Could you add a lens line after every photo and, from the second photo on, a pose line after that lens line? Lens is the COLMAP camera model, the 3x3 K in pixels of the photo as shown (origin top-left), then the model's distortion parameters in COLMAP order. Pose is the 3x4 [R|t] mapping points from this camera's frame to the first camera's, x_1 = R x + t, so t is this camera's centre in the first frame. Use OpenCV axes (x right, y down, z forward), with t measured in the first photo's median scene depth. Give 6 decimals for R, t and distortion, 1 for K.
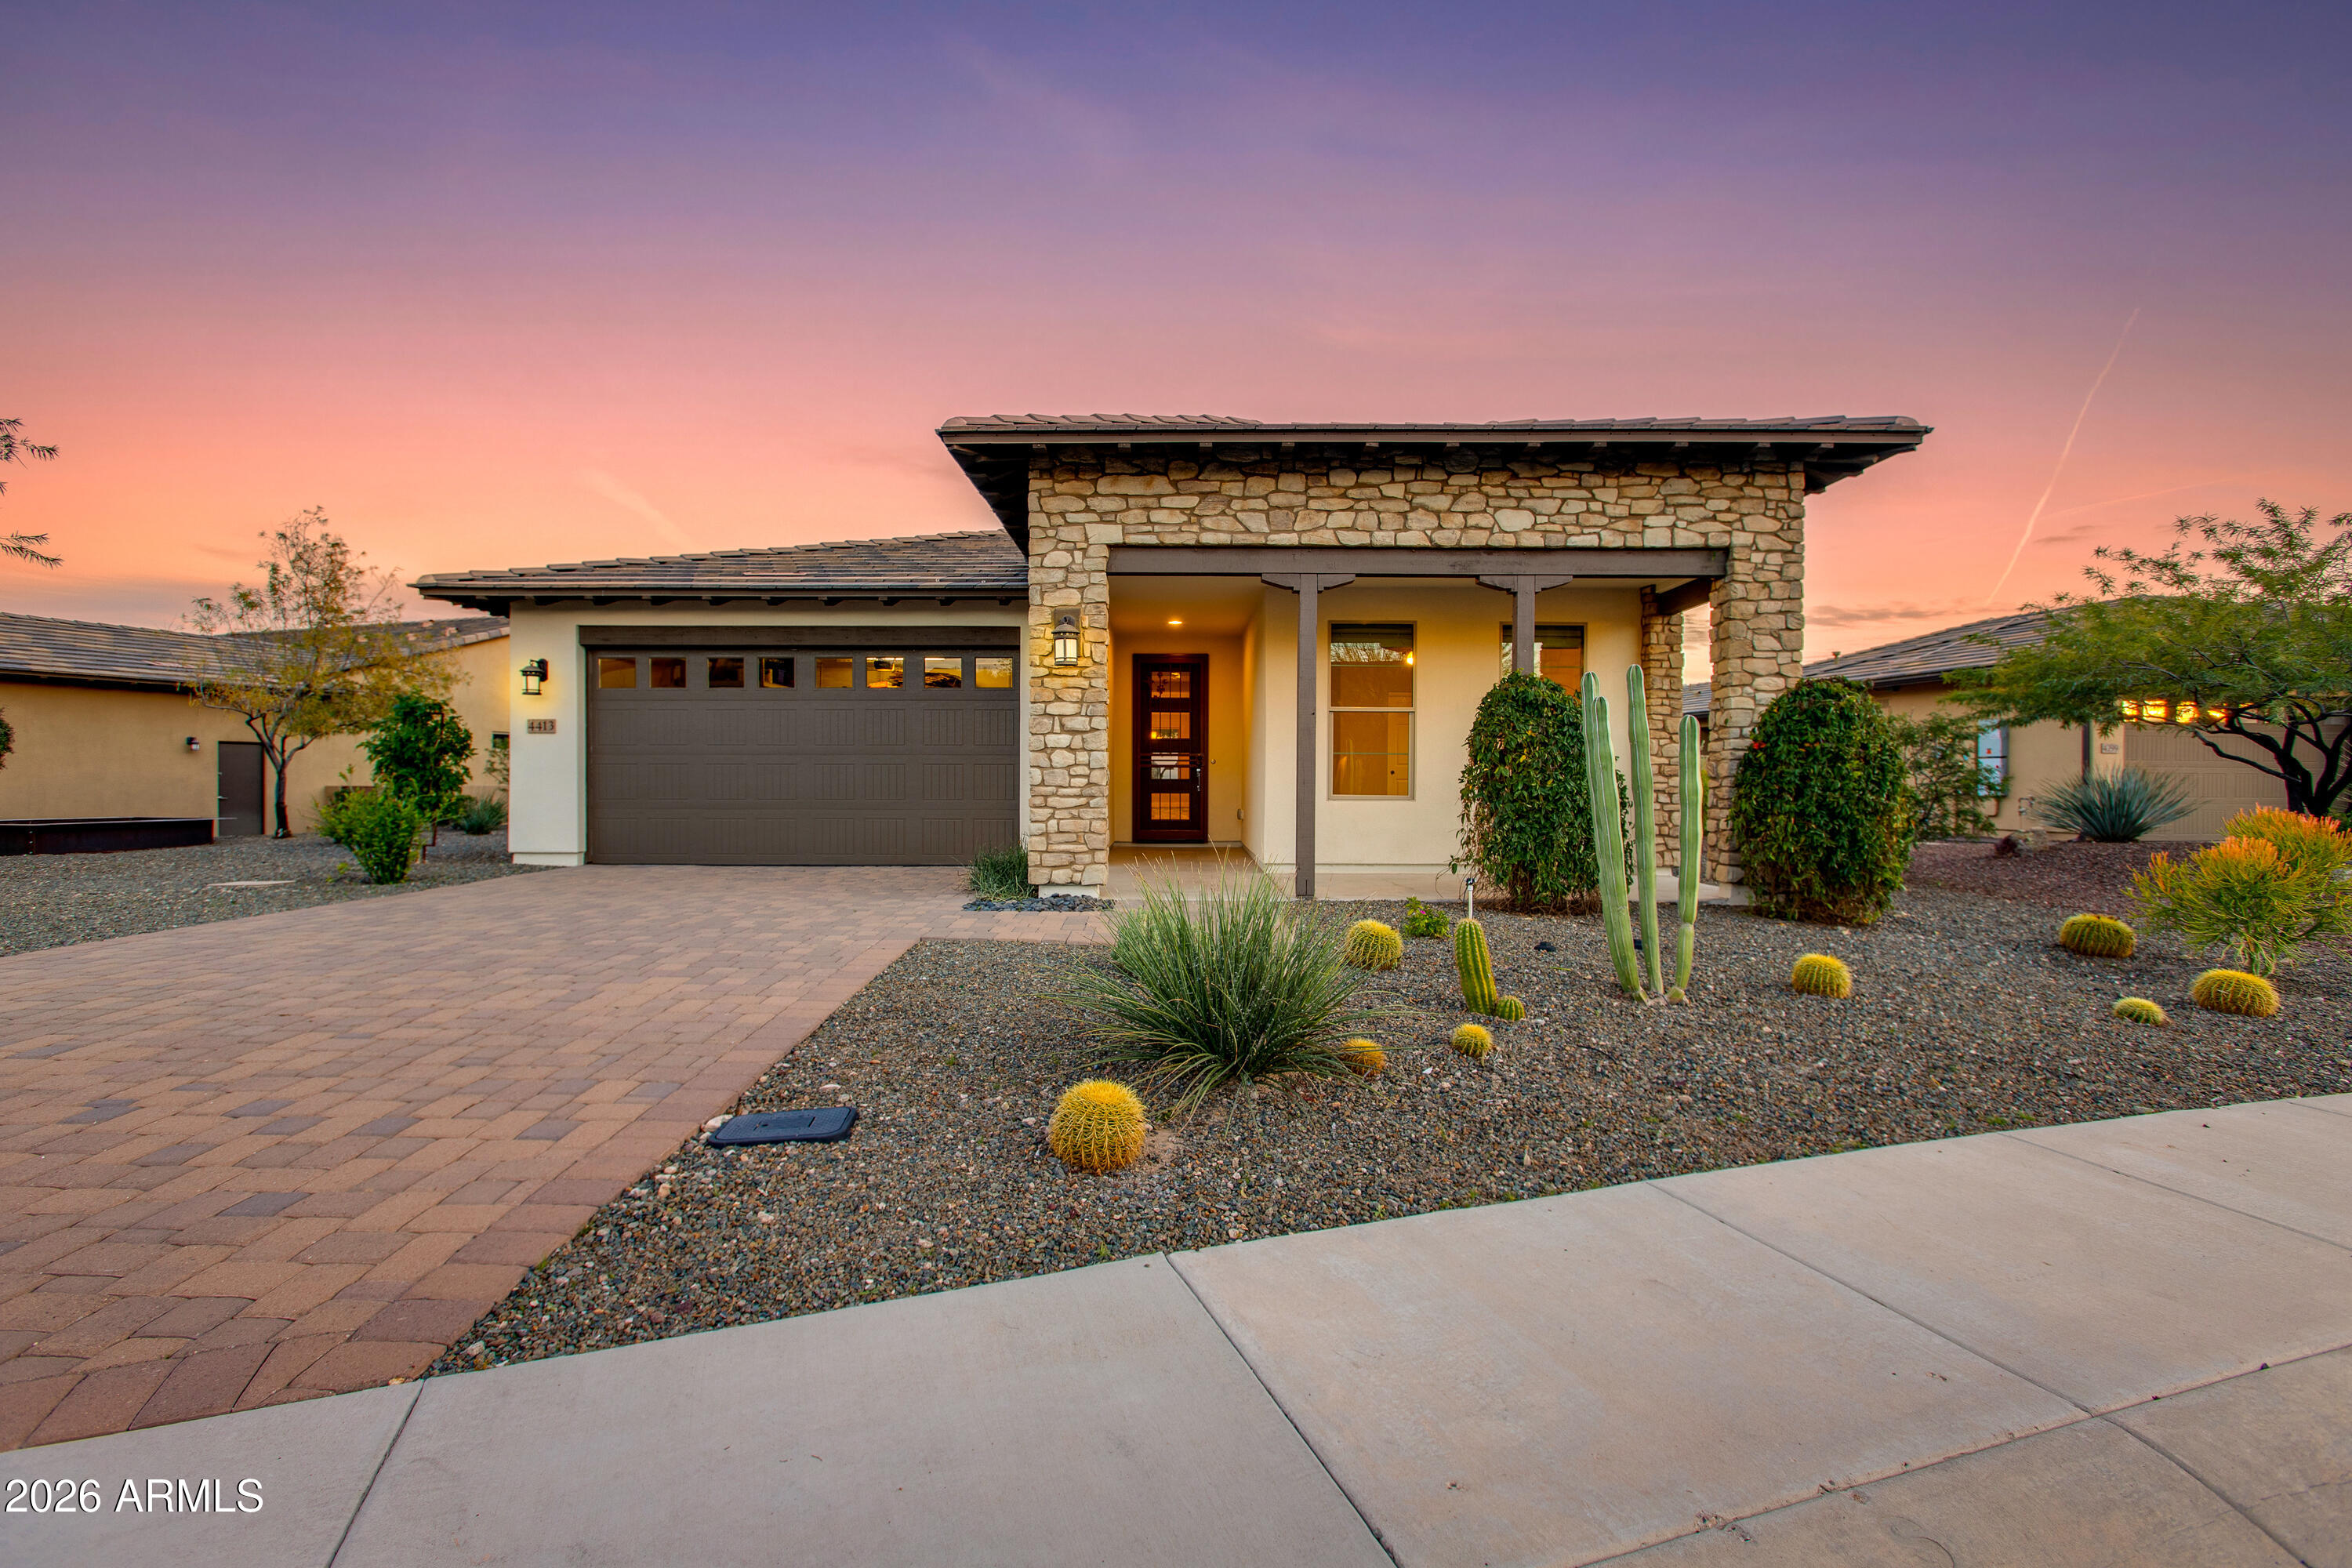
lens RADIAL K [[1064.6, 0, 1179.1], [0, 1064.6, 785.4], [0, 0, 1]] dist [-0.017072, 0.004342]
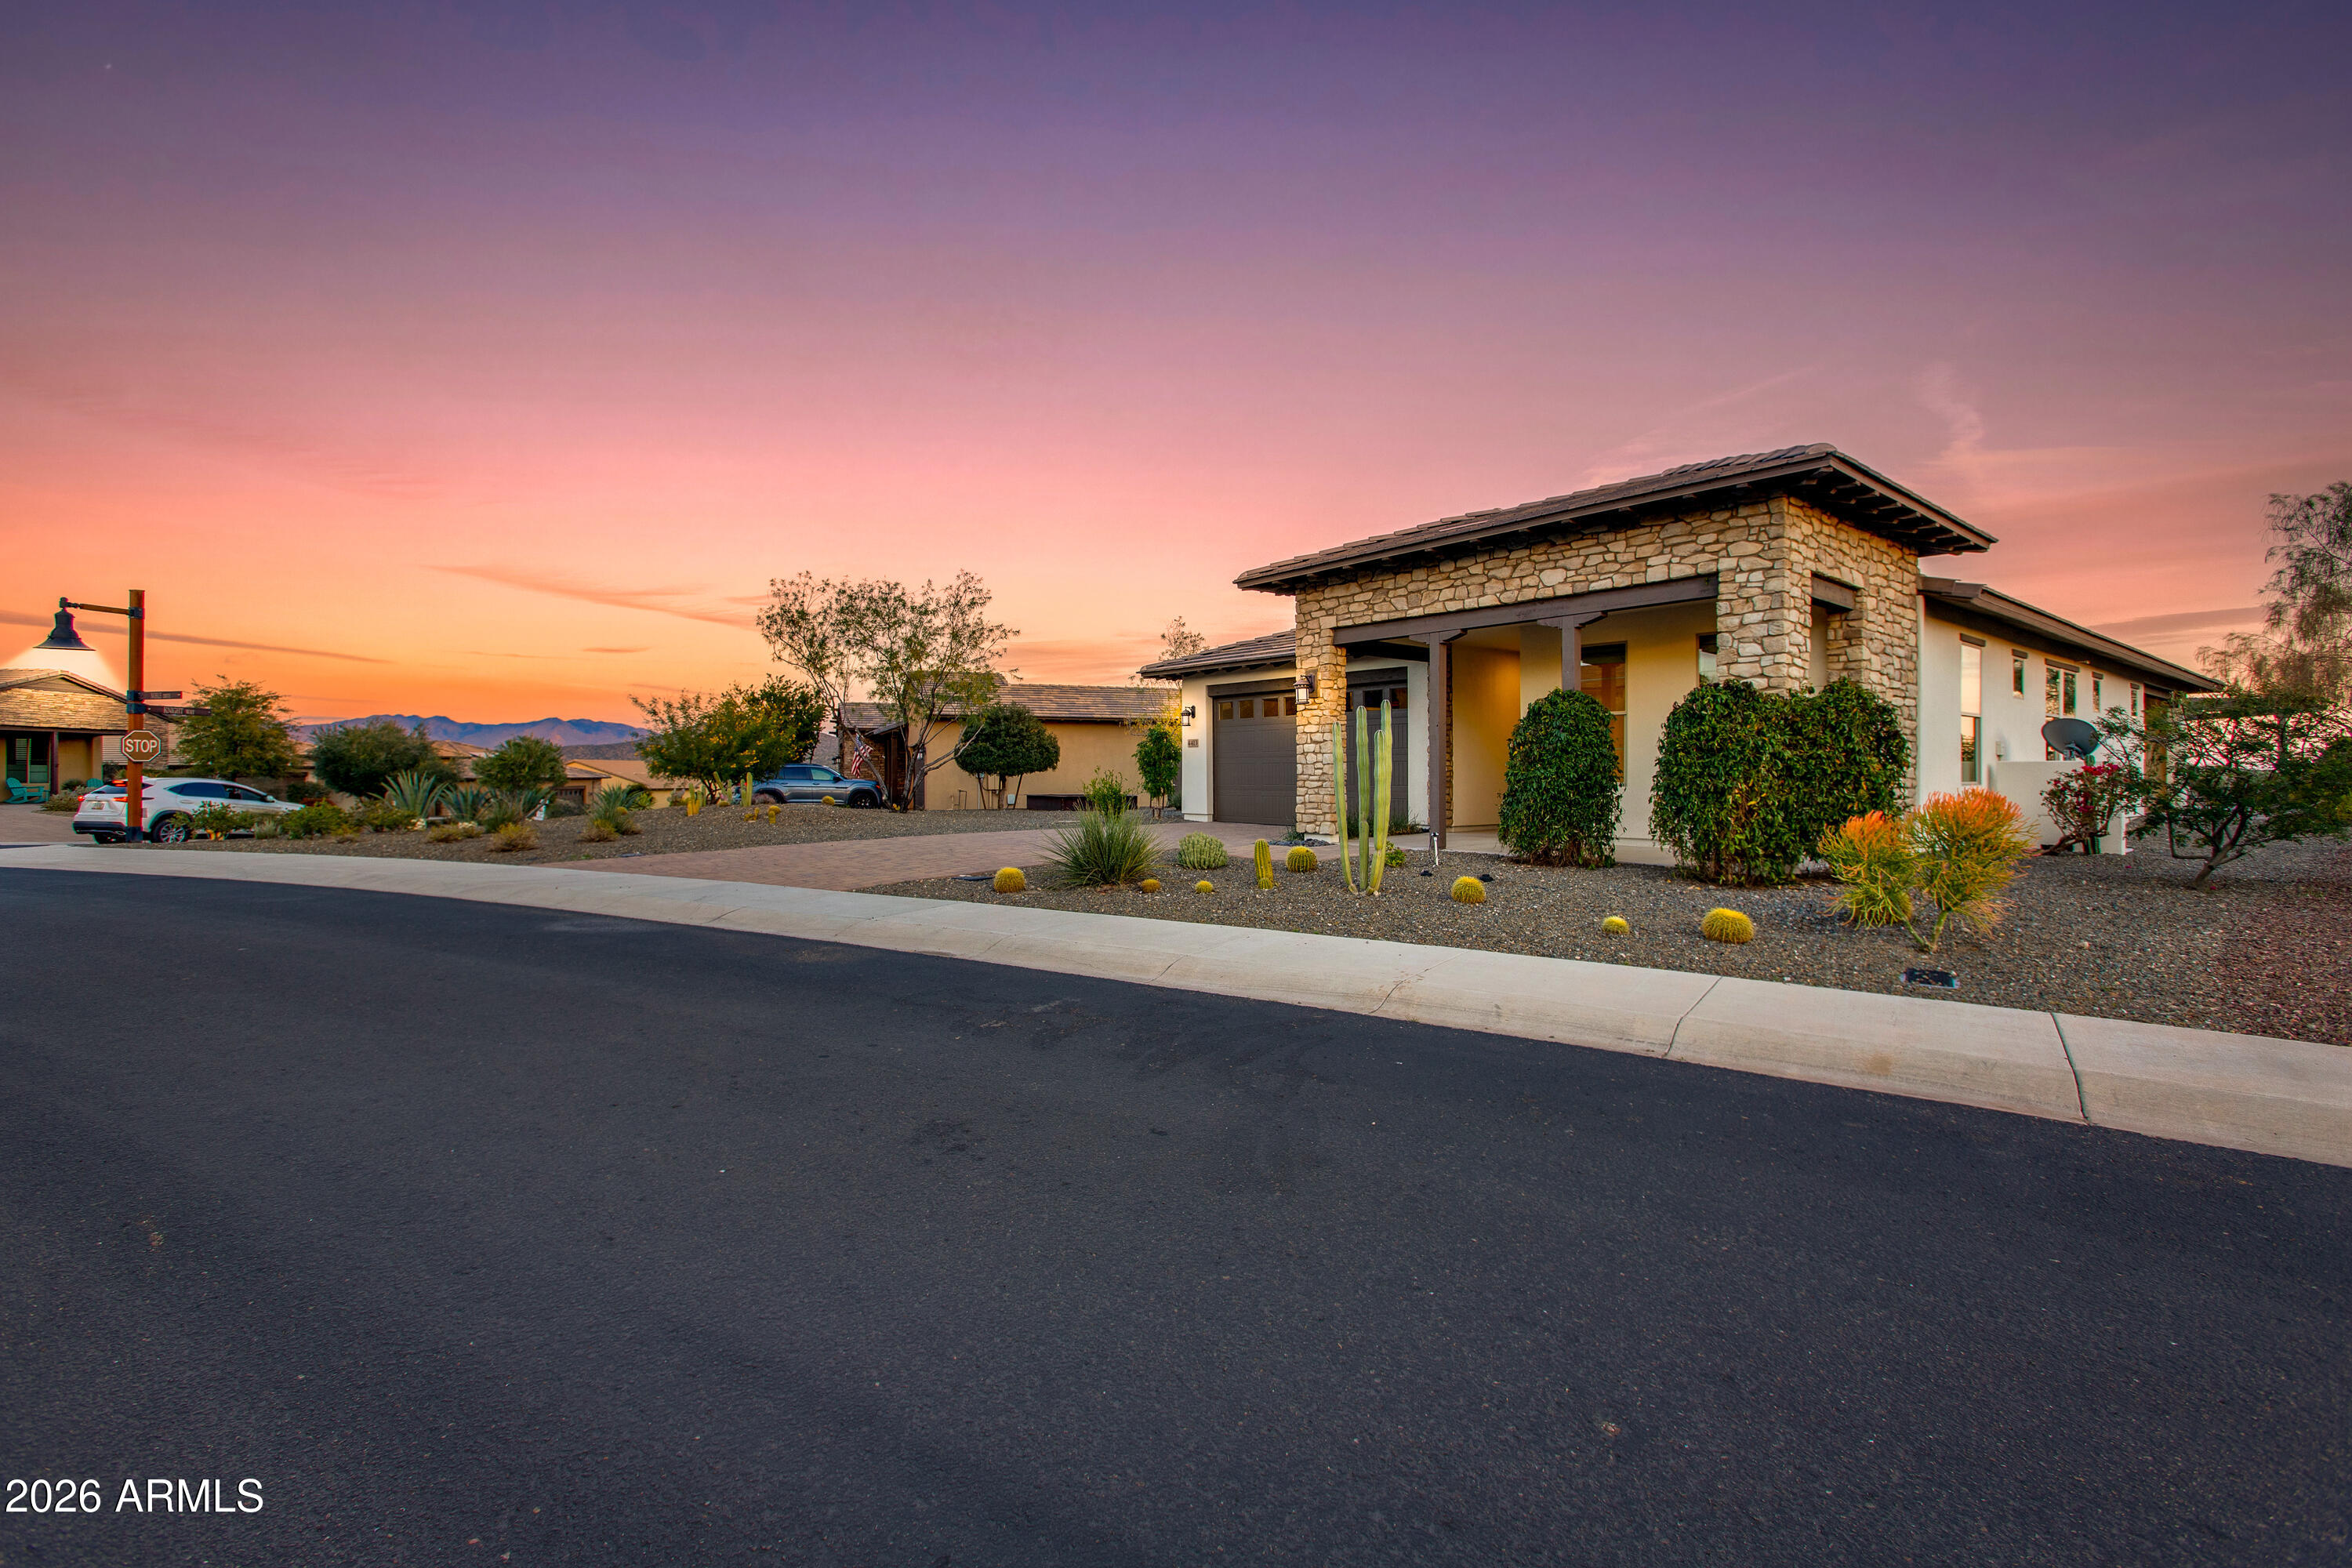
lens RADIAL K [[1064.6, 0, 1170.6], [0, 1064.6, 783.1], [0, 0, 1]] dist [-0.017072, 0.004342]
pose [[0.634694, -0.000157, -0.772763, 1.055384], [0.003506, 0.999990, 0.002677, 0.008620], [0.772755, -0.004409, 0.634689, -0.242438]]
